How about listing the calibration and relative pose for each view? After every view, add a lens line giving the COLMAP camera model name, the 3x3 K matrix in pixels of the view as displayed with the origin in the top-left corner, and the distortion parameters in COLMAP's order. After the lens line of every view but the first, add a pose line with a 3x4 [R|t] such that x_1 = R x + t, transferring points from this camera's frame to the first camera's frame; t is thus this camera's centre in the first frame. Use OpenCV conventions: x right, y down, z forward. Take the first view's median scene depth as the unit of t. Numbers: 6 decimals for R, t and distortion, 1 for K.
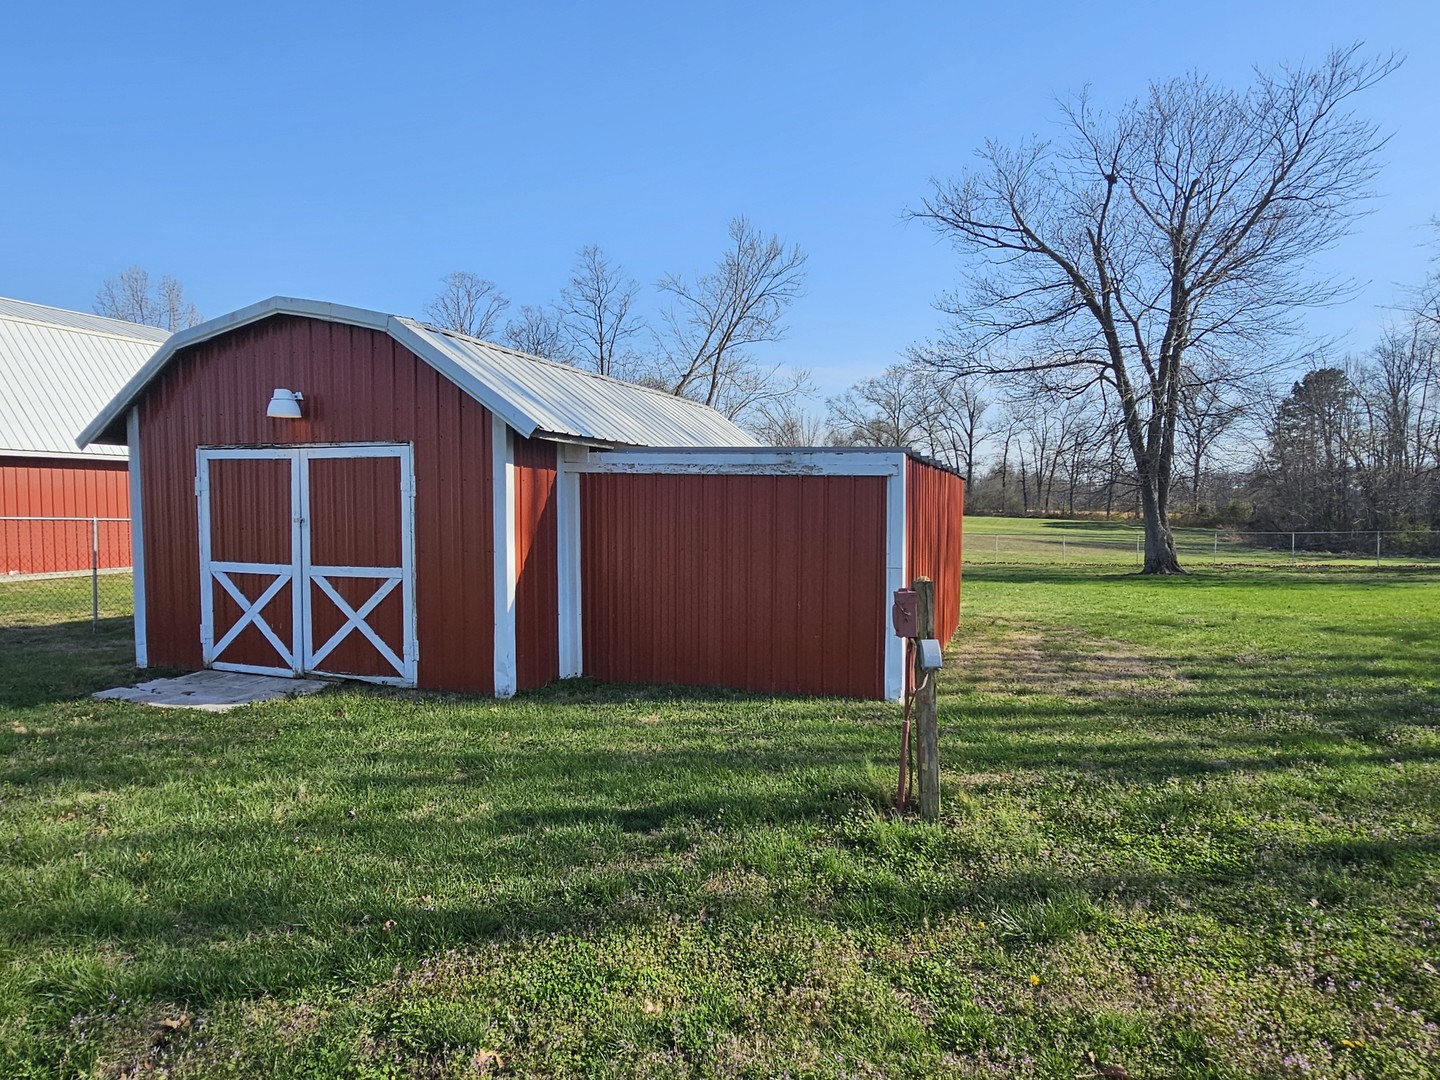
lens RADIAL K [[888.7, 0, 720.0], [0, 888.7, 540.0], [0, 0, 1]] dist [0.005511, 0.001274]
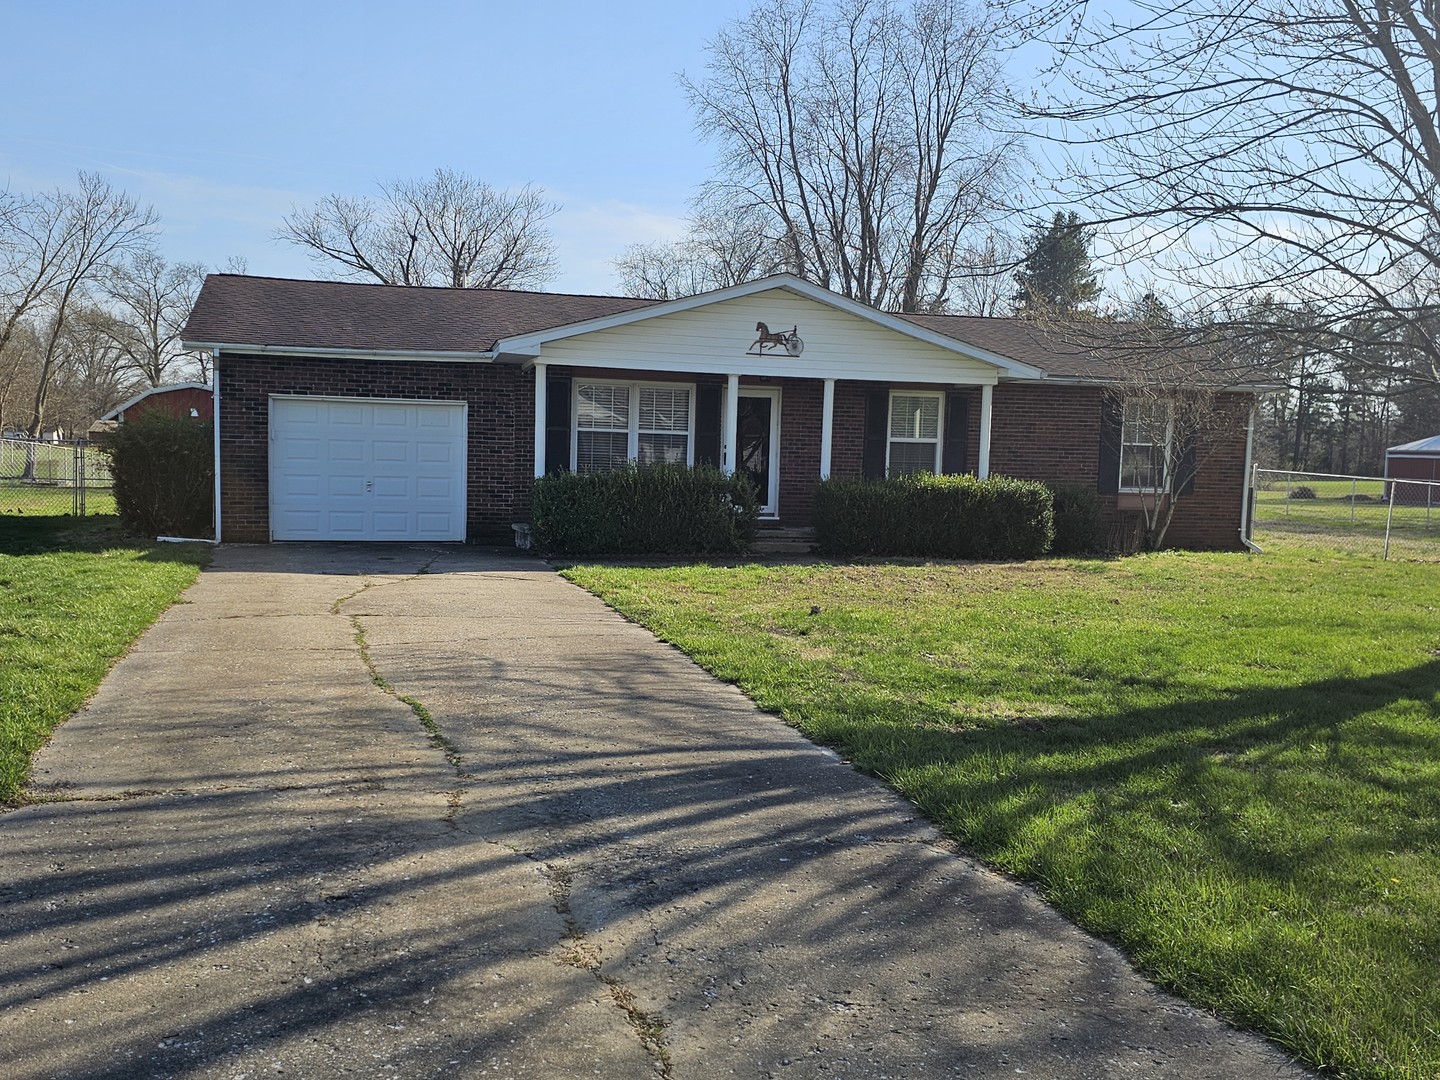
lens RADIAL K [[1471.5, 0, 710.5], [0, 1471.5, 573.0], [0, 0, 1]] dist [0.095378, -0.102863]
pose [[0.822577, -0.030278, 0.567847, -0.574326], [0.001649, 0.998704, 0.050863, 0.049485], [-0.568652, -0.040902, 0.821561, -1.333420]]
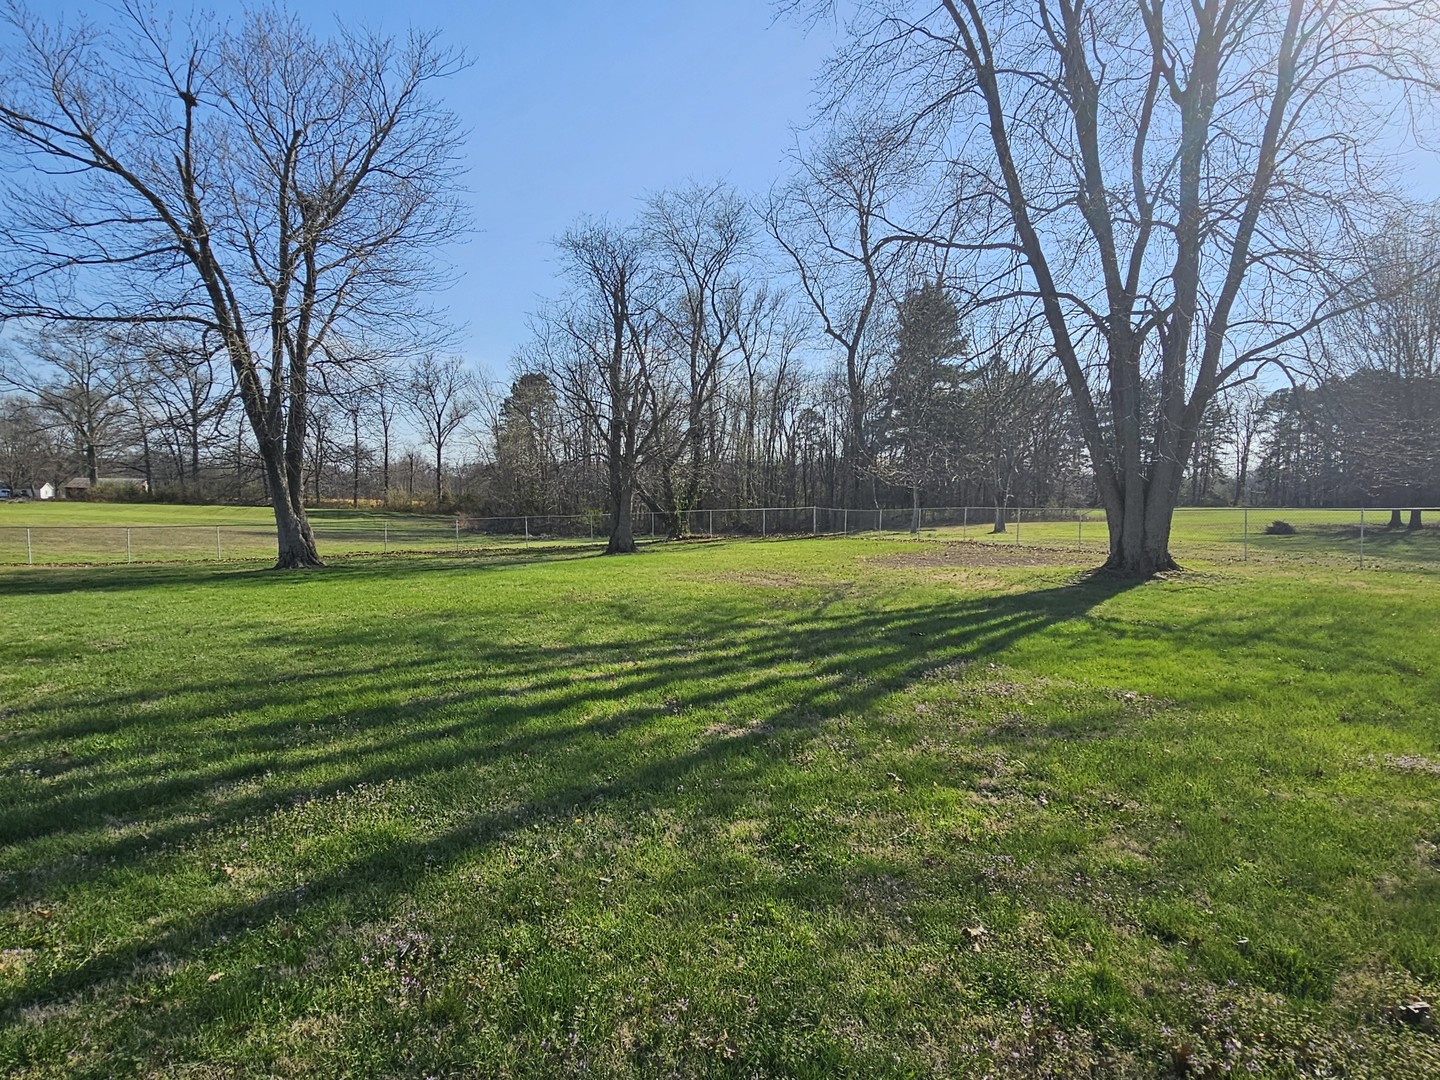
lens RADIAL K [[888.7, 0, 720.0], [0, 888.7, 540.0], [0, 0, 1]] dist [0.005511, 0.001274]
pose [[0.717587, -0.031997, 0.695733, 0.181805], [0.022742, 0.999488, 0.022510, -0.000448], [-0.696097, -0.000330, 0.717947, 0.049358]]
